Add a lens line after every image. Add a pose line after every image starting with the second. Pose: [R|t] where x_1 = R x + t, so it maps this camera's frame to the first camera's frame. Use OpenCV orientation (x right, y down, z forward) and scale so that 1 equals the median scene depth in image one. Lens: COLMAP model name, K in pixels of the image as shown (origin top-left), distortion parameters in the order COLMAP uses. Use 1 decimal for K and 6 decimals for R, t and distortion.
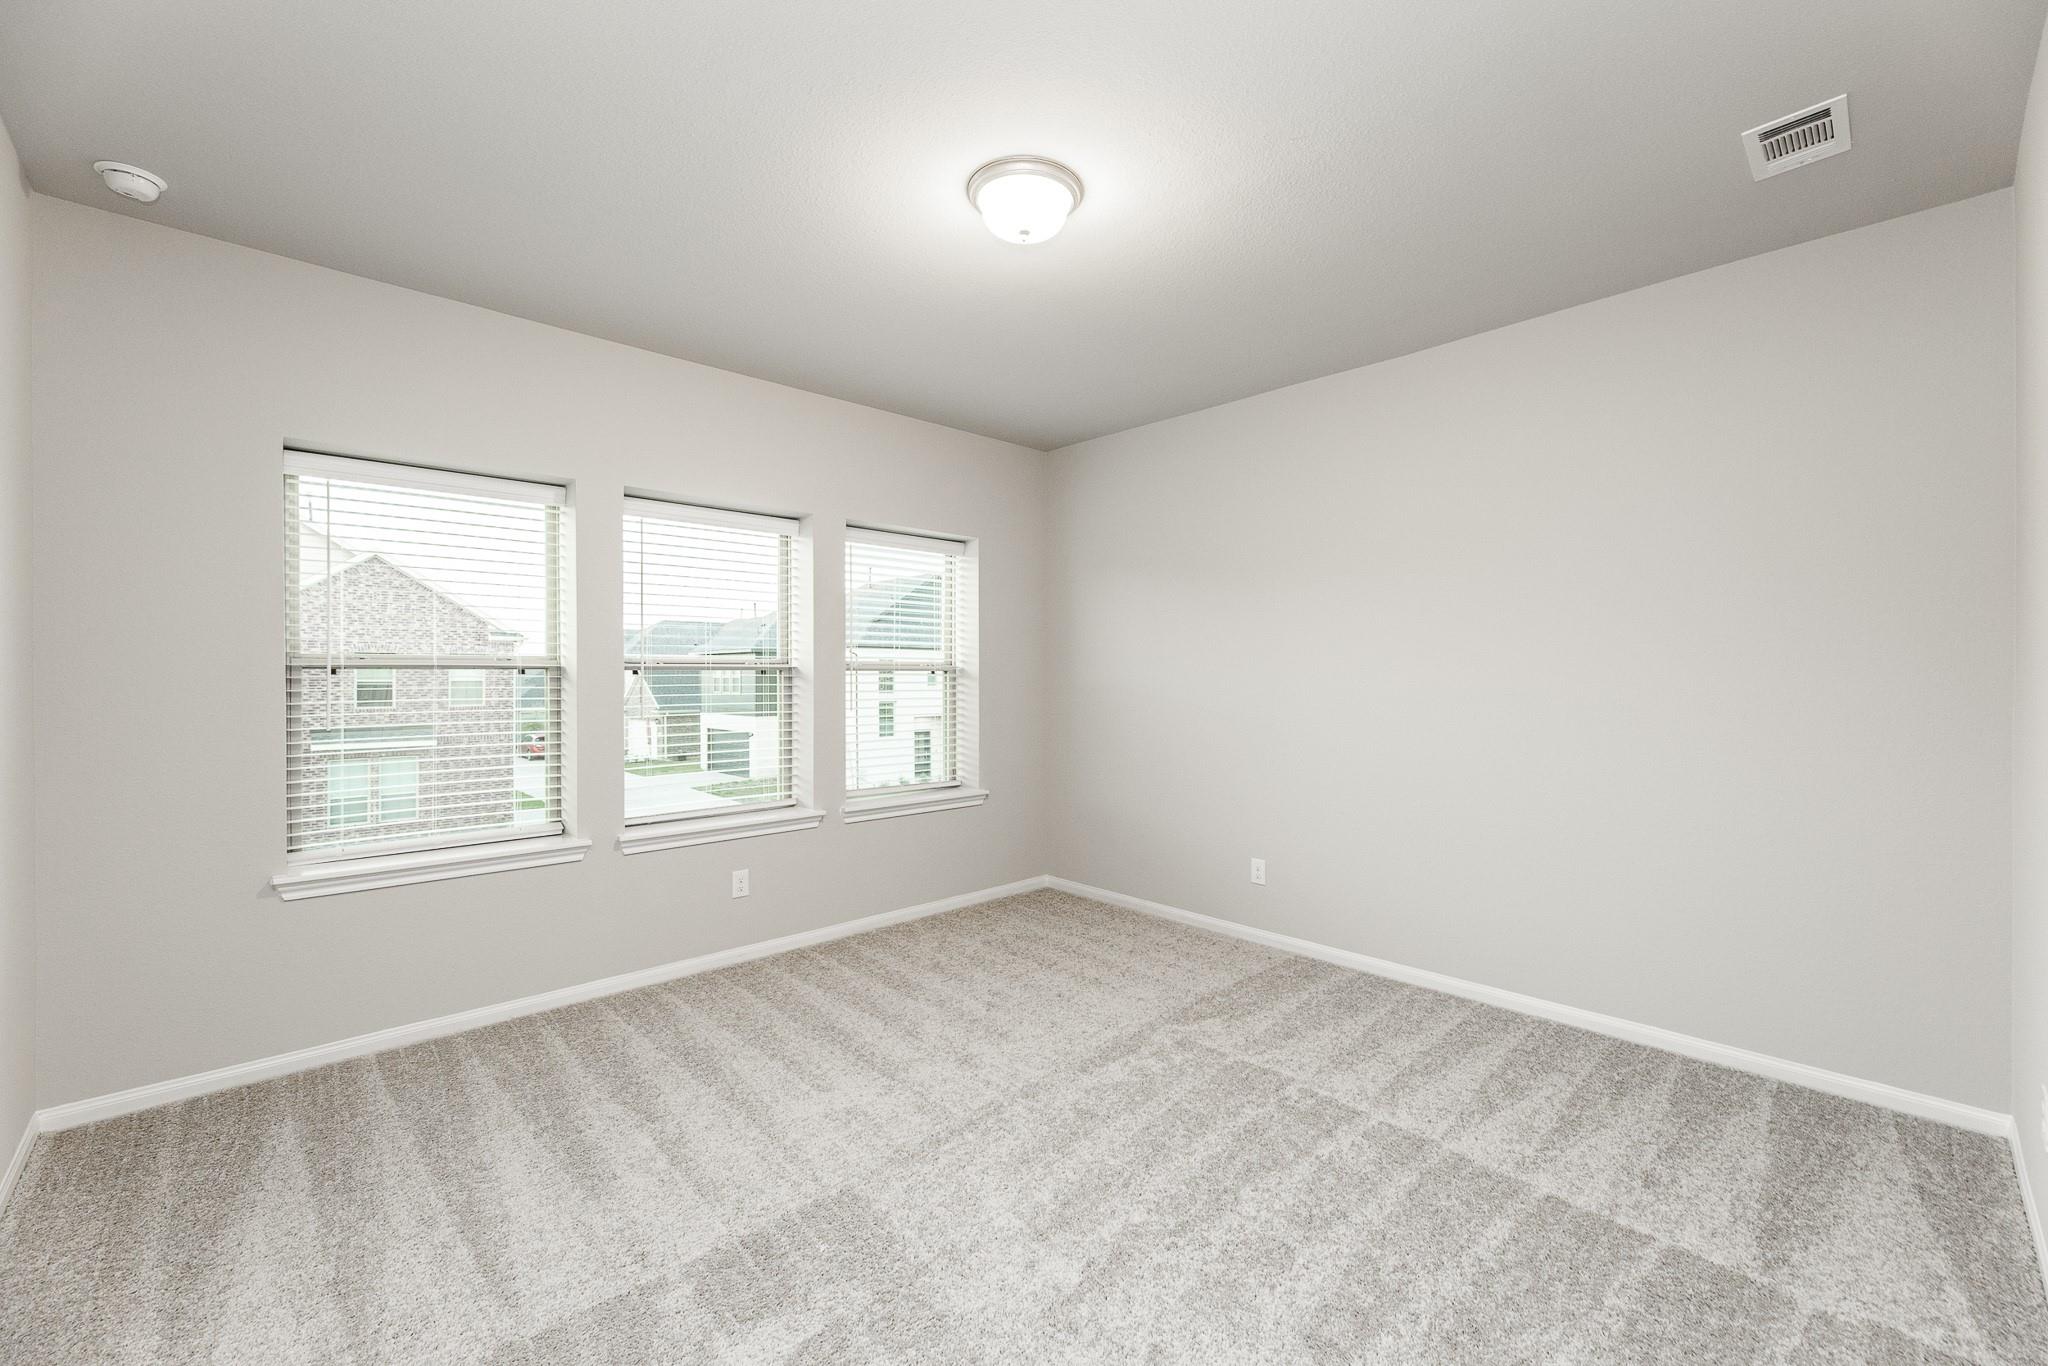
lens RADIAL K [[820.8, 0, 1030.4], [0, 820.8, 671.7], [0, 0, 1]] dist [0.000487, -0.000798]
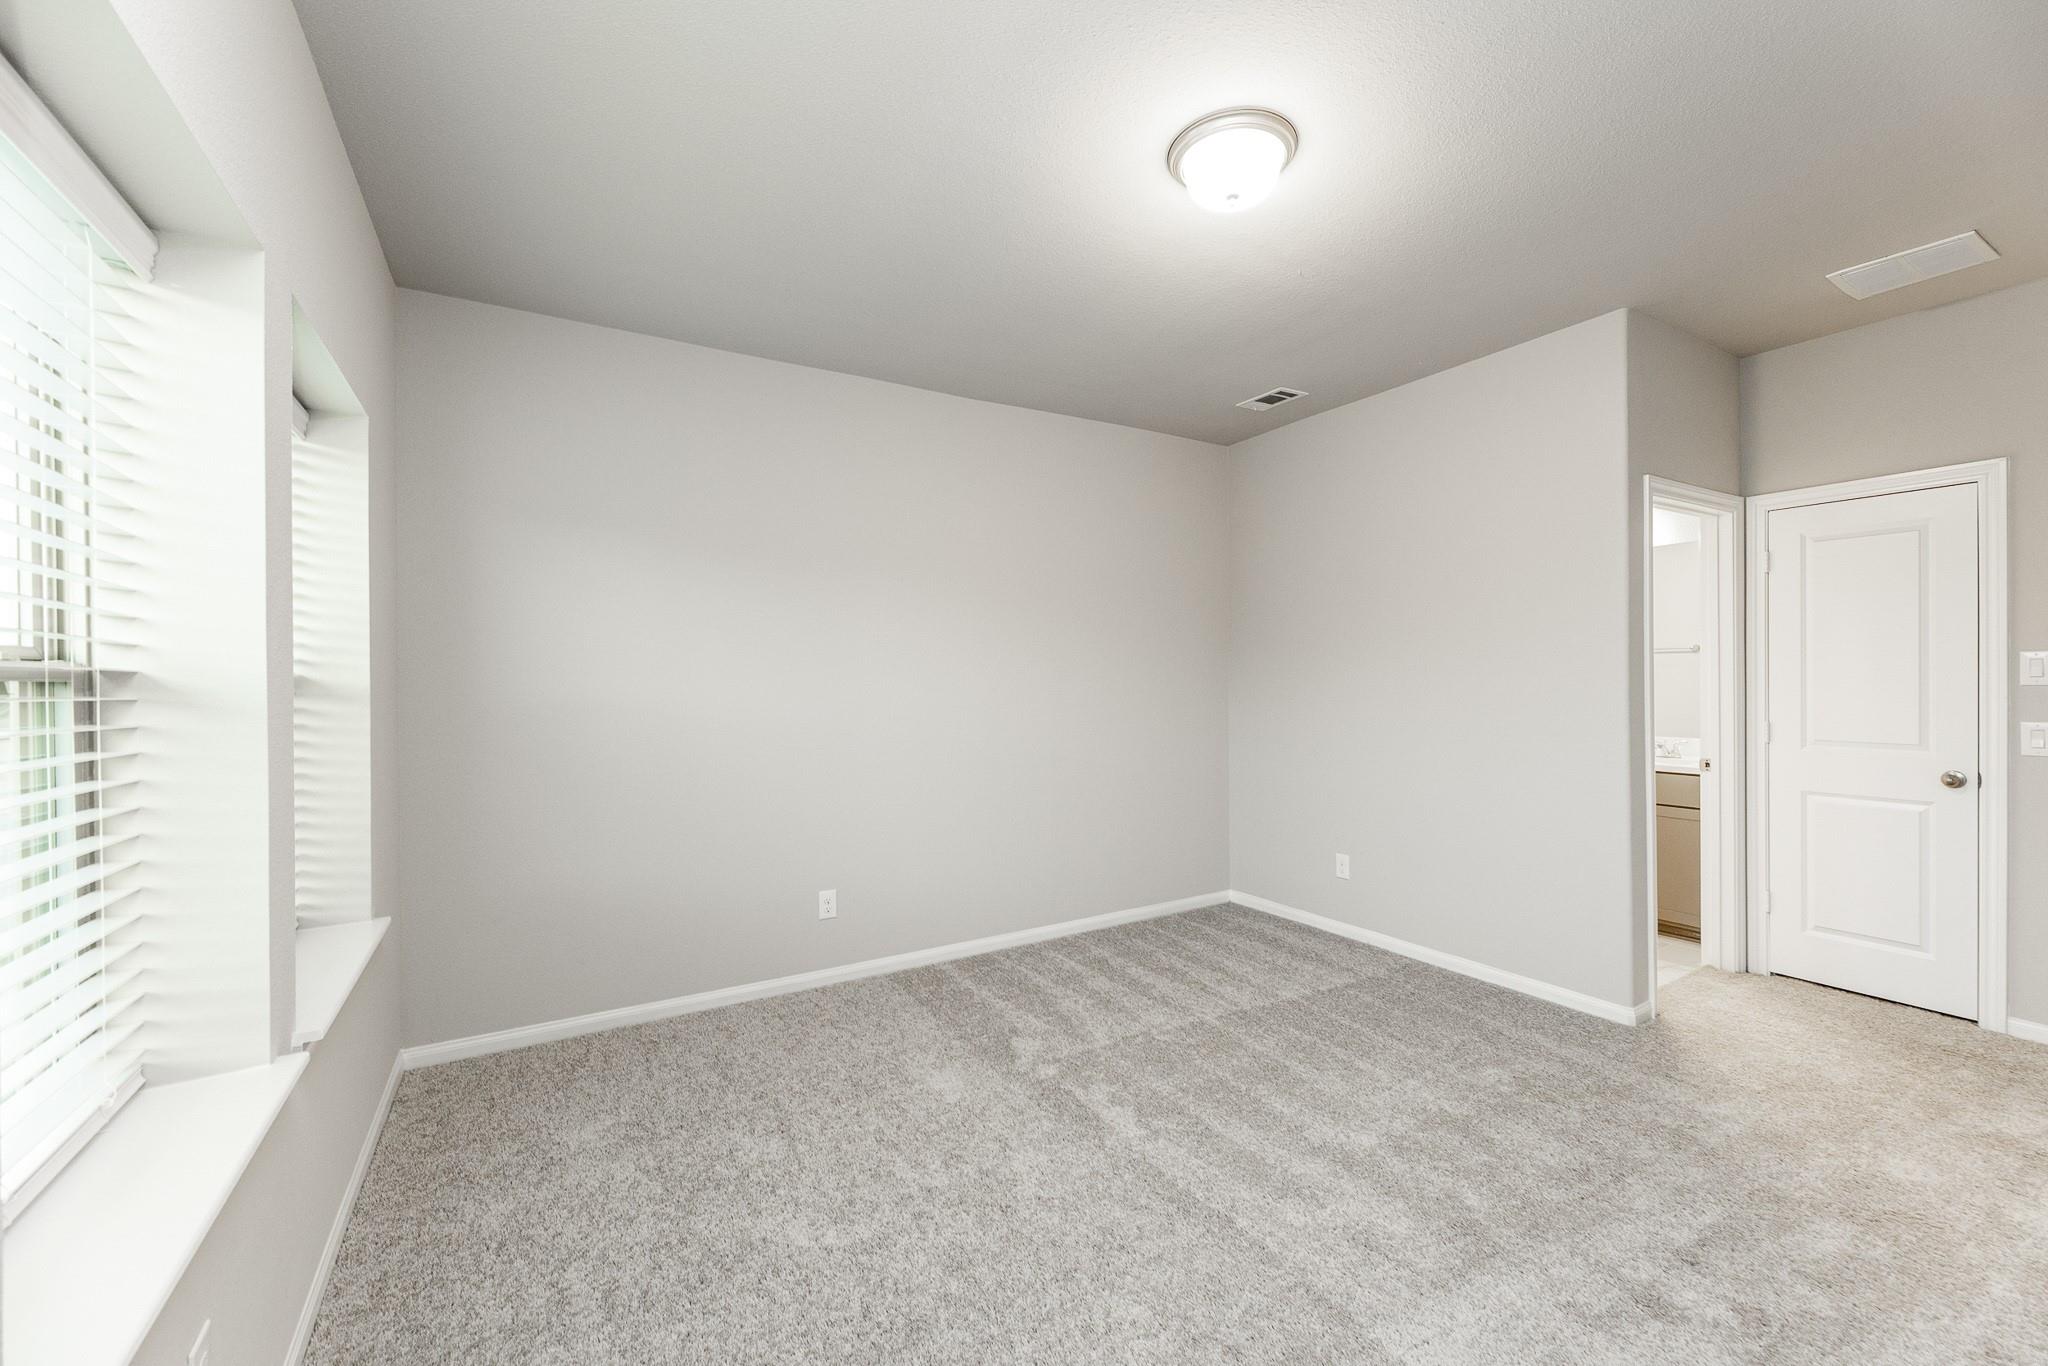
lens RADIAL K [[820.8, 0, 1024.9], [0, 820.8, 682.7], [0, 0, 1]] dist [0.000487, -0.000798]
pose [[0.215596, -0.004814, 0.976471, -0.766221], [0.006526, 0.999973, 0.003489, 0.000476], [-0.976461, 0.005620, 0.215622, 0.836014]]
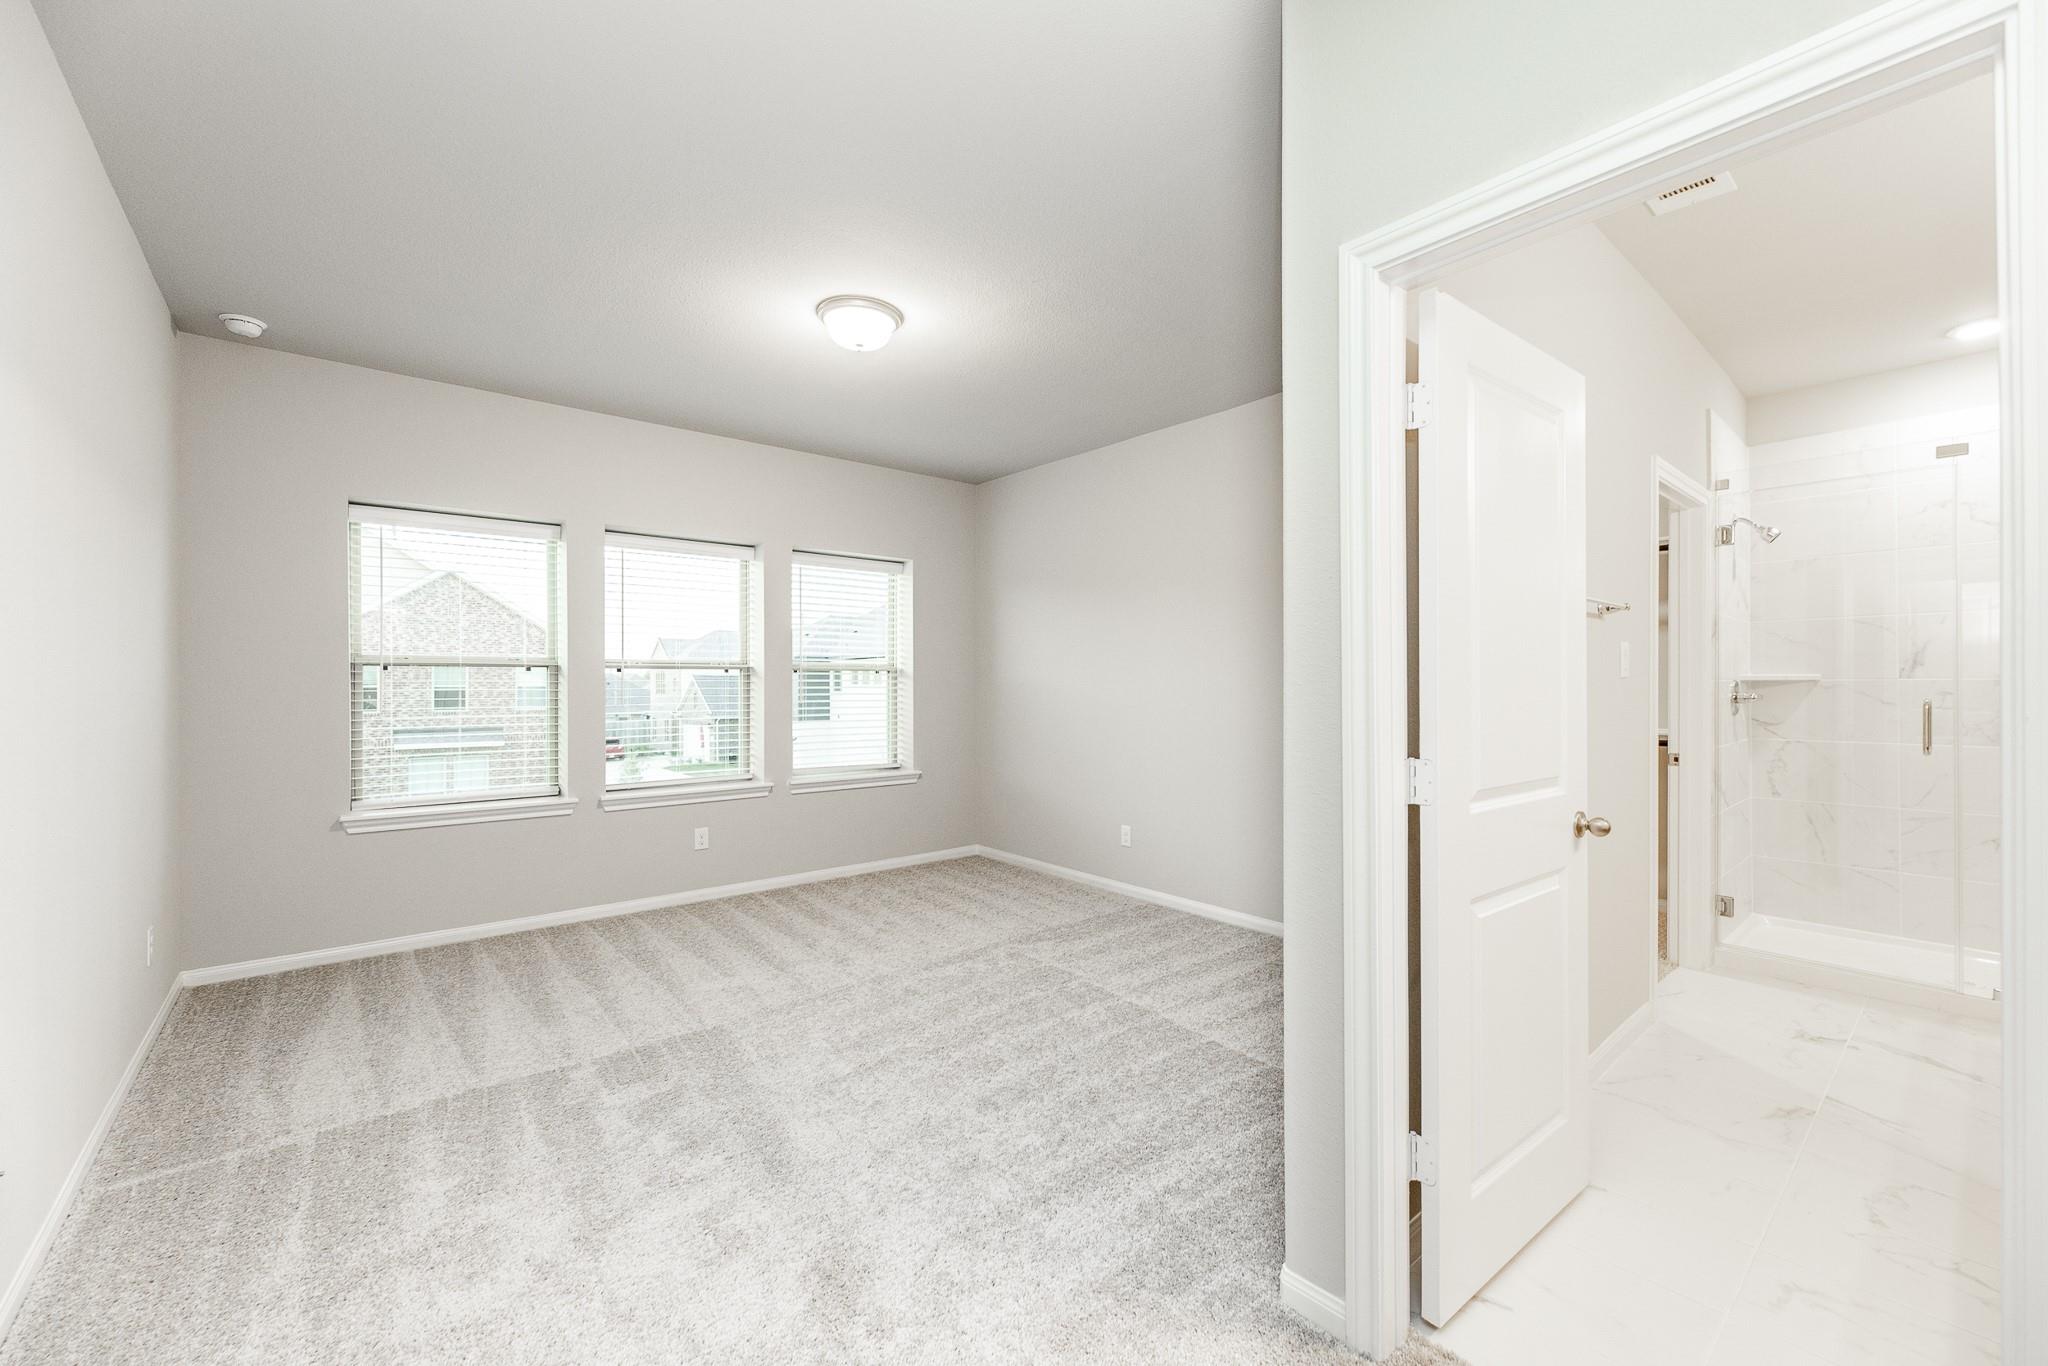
lens RADIAL K [[820.8, 0, 1045.2], [0, 820.8, 681.6], [0, 0, 1]] dist [0.000487, -0.000798]
pose [[0.998525, 0.000237, -0.054292, 0.307570], [-0.000186, 1.000000, 0.000945, 0.021507], [0.054292, -0.000934, 0.998525, -0.287832]]
